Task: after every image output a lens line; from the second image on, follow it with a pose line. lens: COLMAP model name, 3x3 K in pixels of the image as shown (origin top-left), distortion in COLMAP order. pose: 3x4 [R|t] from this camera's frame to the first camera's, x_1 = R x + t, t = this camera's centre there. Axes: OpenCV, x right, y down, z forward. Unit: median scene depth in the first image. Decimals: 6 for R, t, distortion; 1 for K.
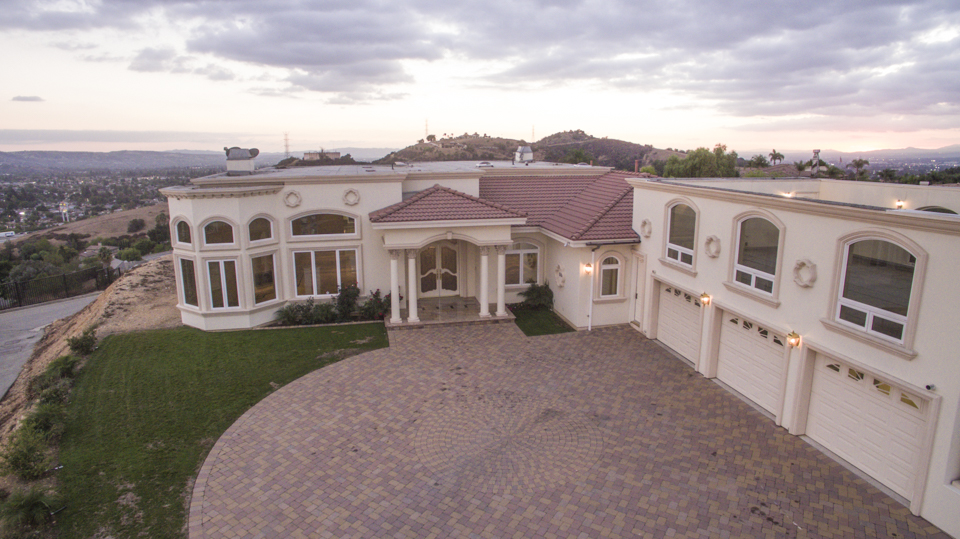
lens RADIAL K [[560.3, 0, 480.0], [0, 560.3, 264.9], [0, 0, 1]] dist [-0.119507, 0.087801]
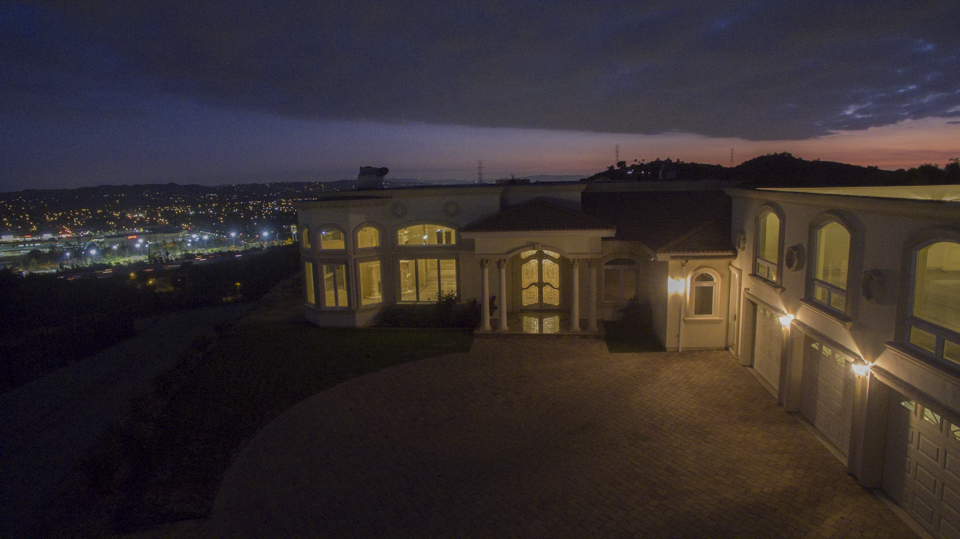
lens RADIAL K [[560.3, 0, 480.0], [0, 560.3, 264.9], [0, 0, 1]] dist [-0.119507, 0.087801]
pose [[0.943870, 0.029300, -0.329014, 0.174353], [-0.044985, 0.998180, -0.040161, 0.024166], [0.327238, 0.052708, 0.943471, 0.019828]]
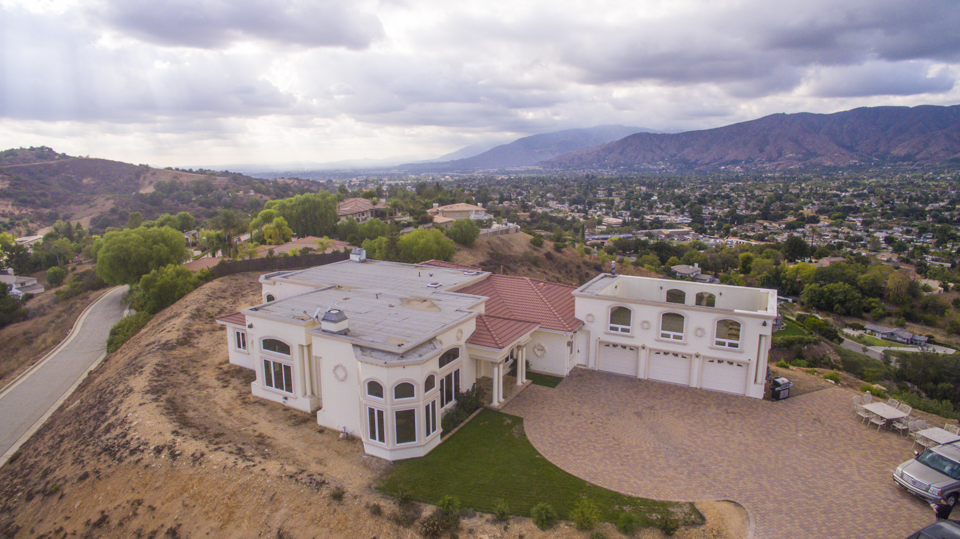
lens RADIAL K [[560.3, 0, 480.0], [0, 560.3, 264.9], [0, 0, 1]] dist [-0.119507, 0.087801]
pose [[0.650009, -0.136497, 0.747567, -1.298205], [0.153903, 0.986996, 0.046395, -0.368611], [-0.744178, 0.084896, 0.662564, -0.048603]]
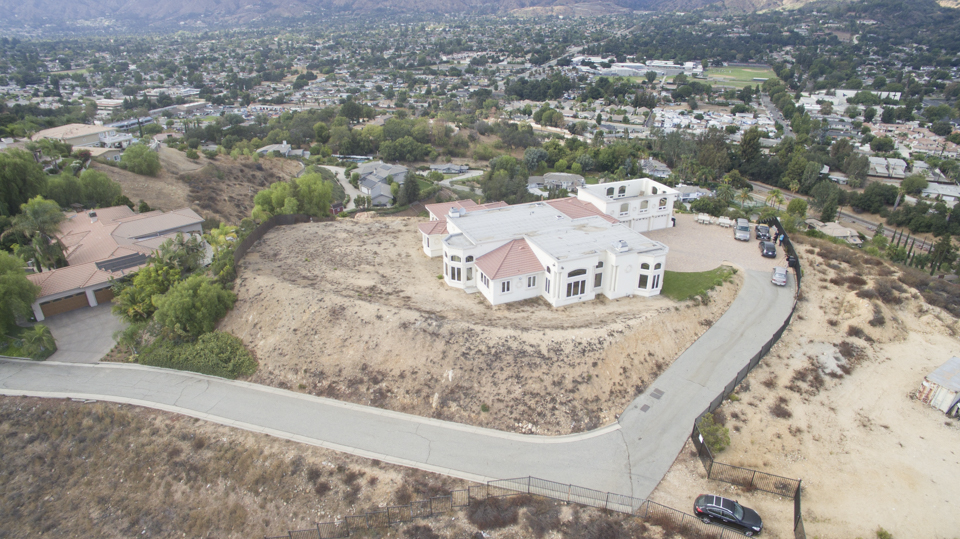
lens RADIAL K [[560.3, 0, 480.0], [0, 560.3, 264.9], [0, 0, 1]] dist [-0.119507, 0.087801]
pose [[-0.183789, -0.411424, 0.892722, -2.957886], [0.202178, 0.872952, 0.443936, -1.547428], [-0.961949, 0.262080, -0.077258, 2.106866]]
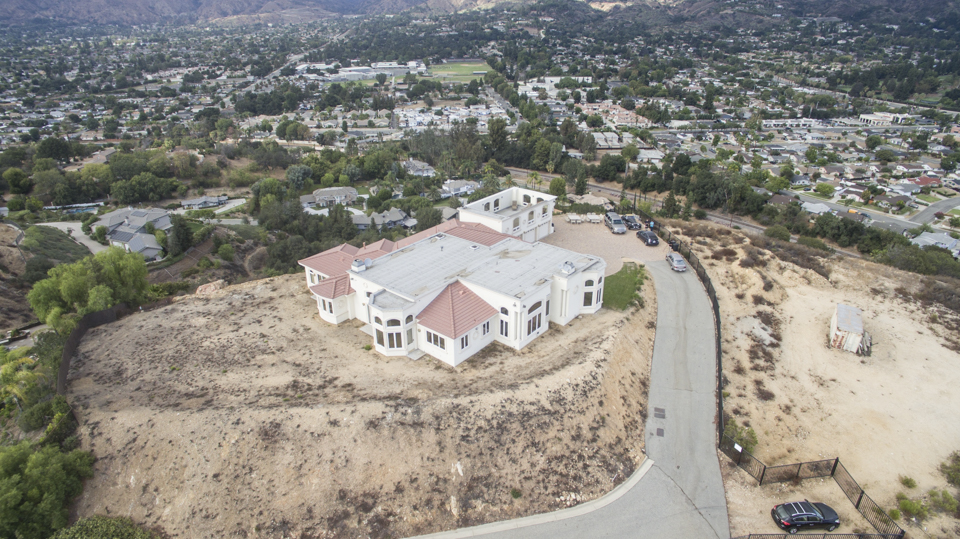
lens RADIAL K [[560.3, 0, 480.0], [0, 560.3, 264.9], [0, 0, 1]] dist [-0.119507, 0.087801]
pose [[-0.616692, -0.320390, 0.719056, -2.166726], [0.171598, 0.836752, 0.520001, -1.695107], [-0.768274, 0.444069, -0.461040, 2.713192]]
